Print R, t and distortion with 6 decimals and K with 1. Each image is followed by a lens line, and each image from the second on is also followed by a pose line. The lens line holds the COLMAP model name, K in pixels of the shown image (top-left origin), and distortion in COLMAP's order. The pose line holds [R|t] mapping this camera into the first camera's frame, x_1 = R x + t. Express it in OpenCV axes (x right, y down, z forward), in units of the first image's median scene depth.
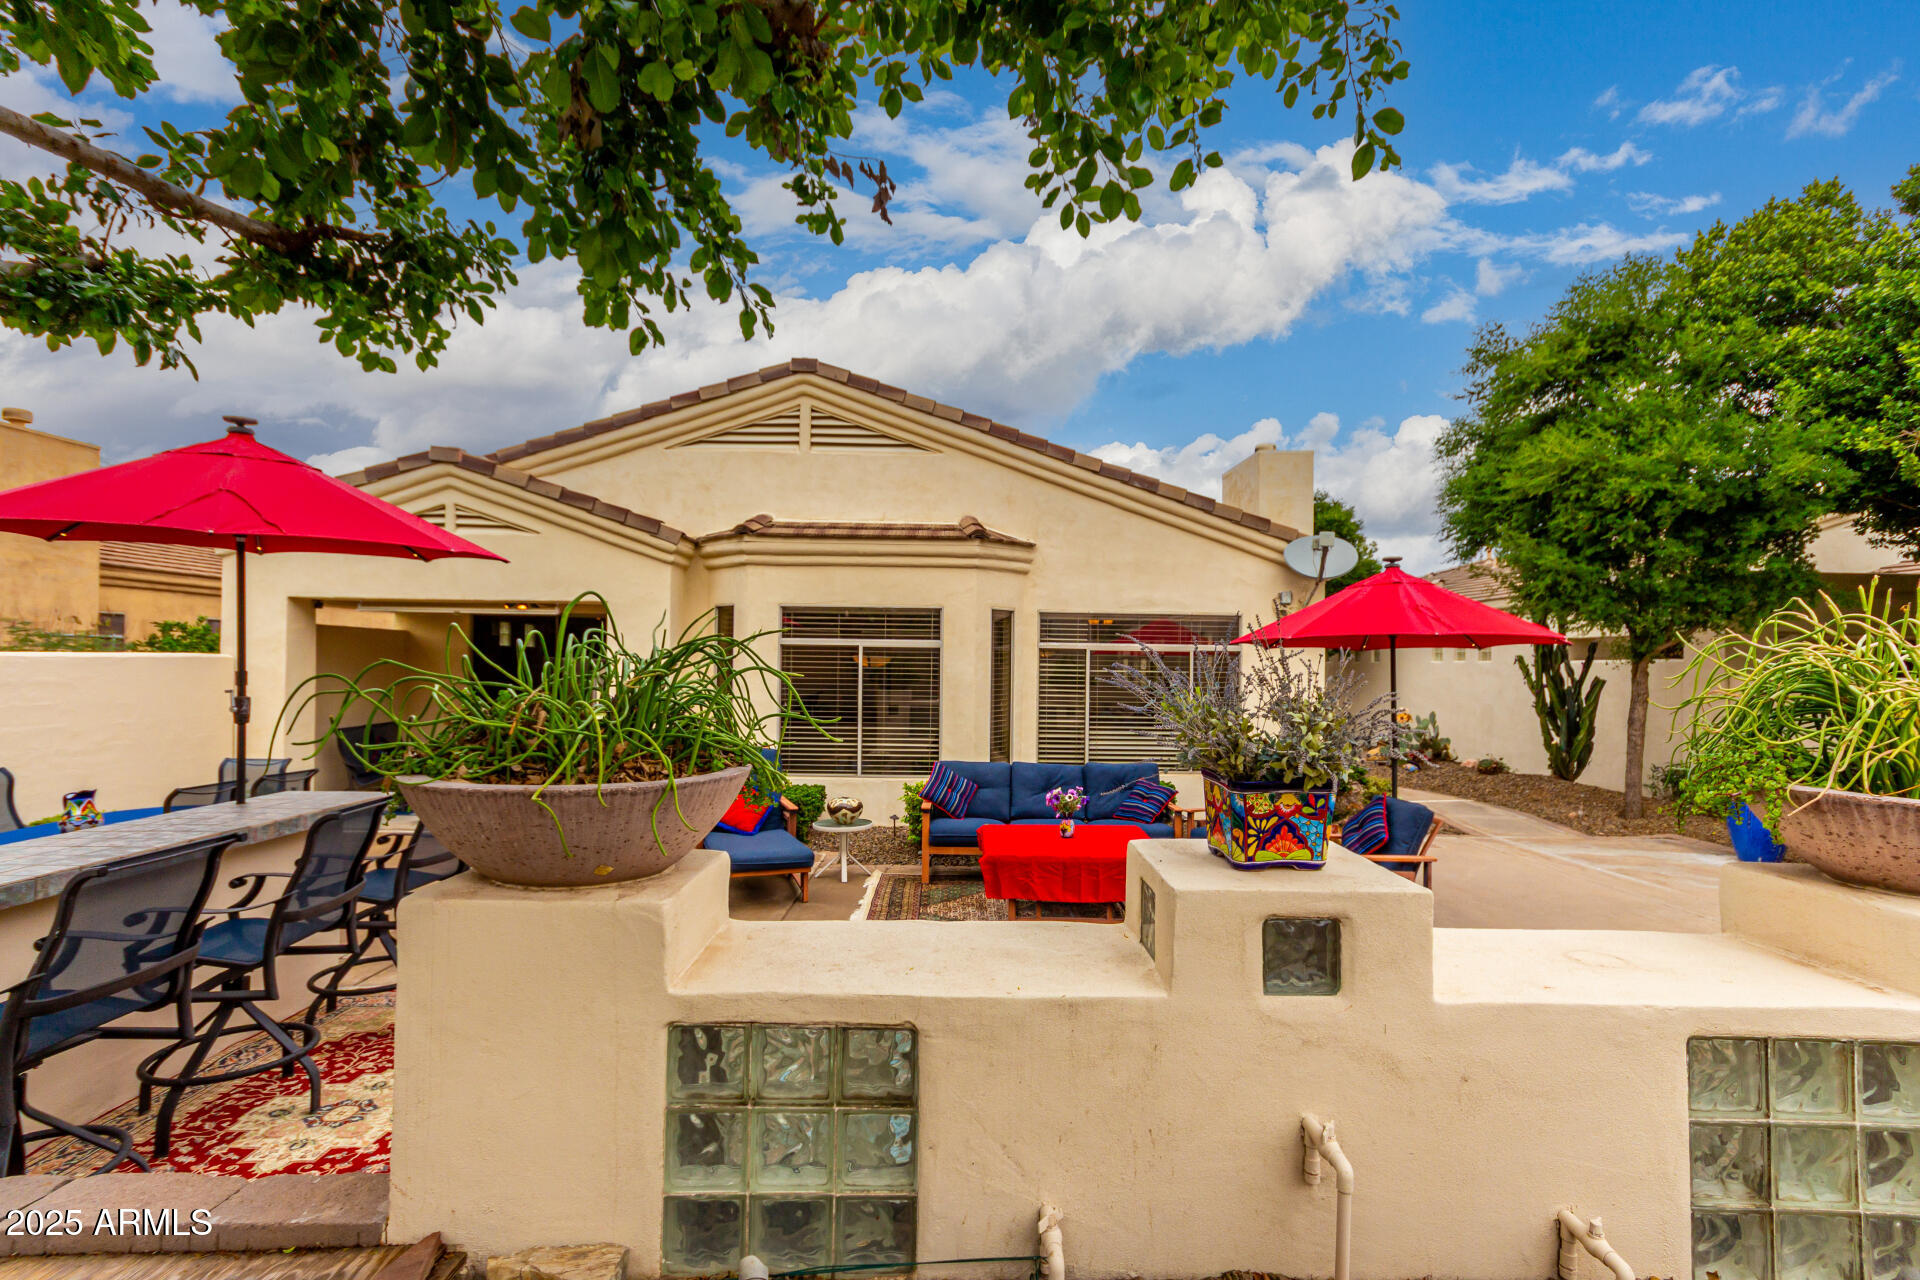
lens RADIAL K [[891.8, 0, 960.1], [0, 891.8, 641.5], [0, 0, 1]] dist [0.012642, -0.000238]
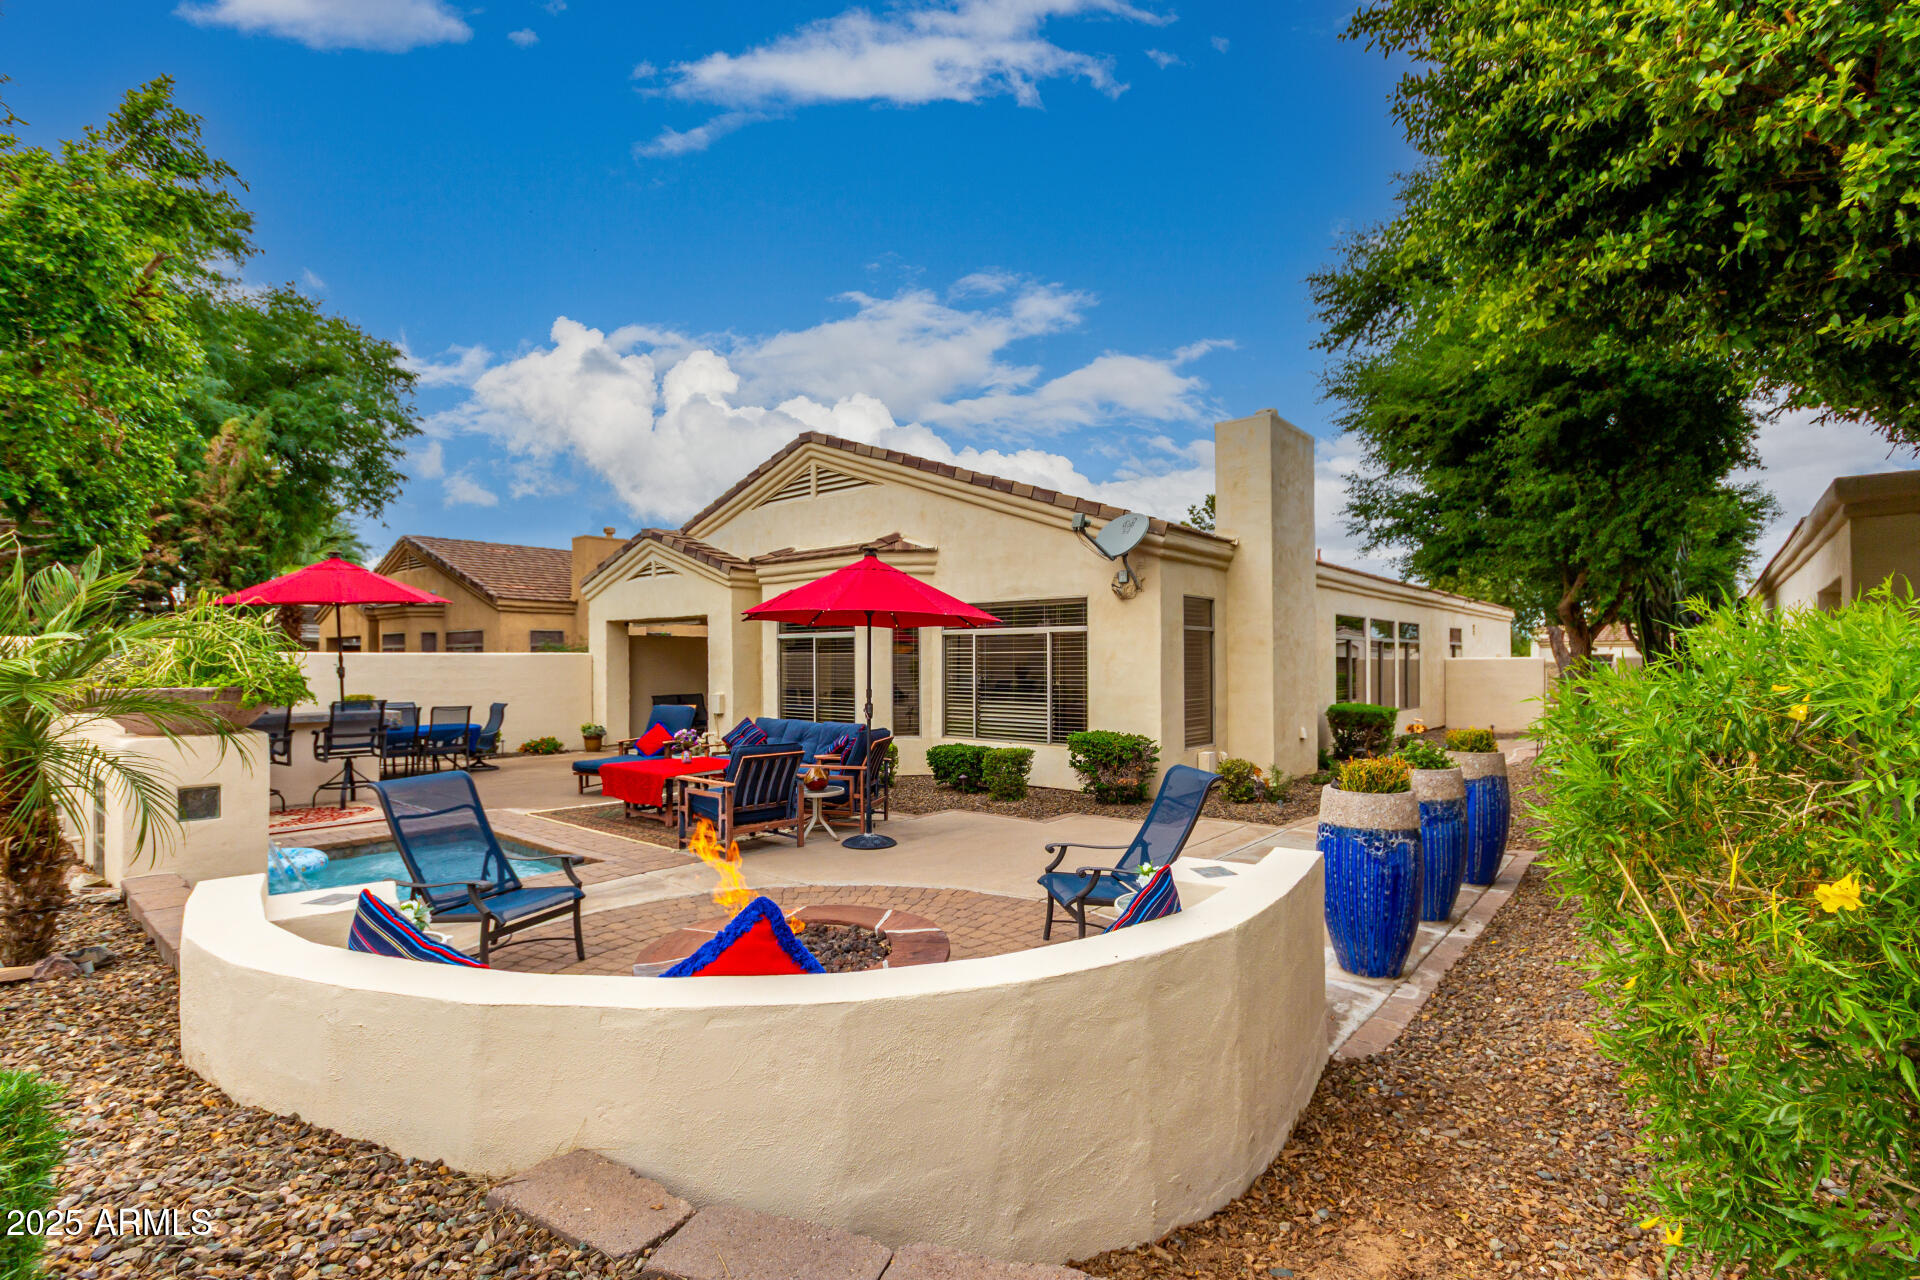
lens RADIAL K [[891.8, 0, 960.5], [0, 891.8, 655.5], [0, 0, 1]] dist [0.012642, -0.000238]
pose [[0.739648, -0.019149, -0.672721, 0.931127], [0.023474, 0.999721, -0.002648, 0.039286], [0.672584, -0.013833, 0.739892, 0.128197]]
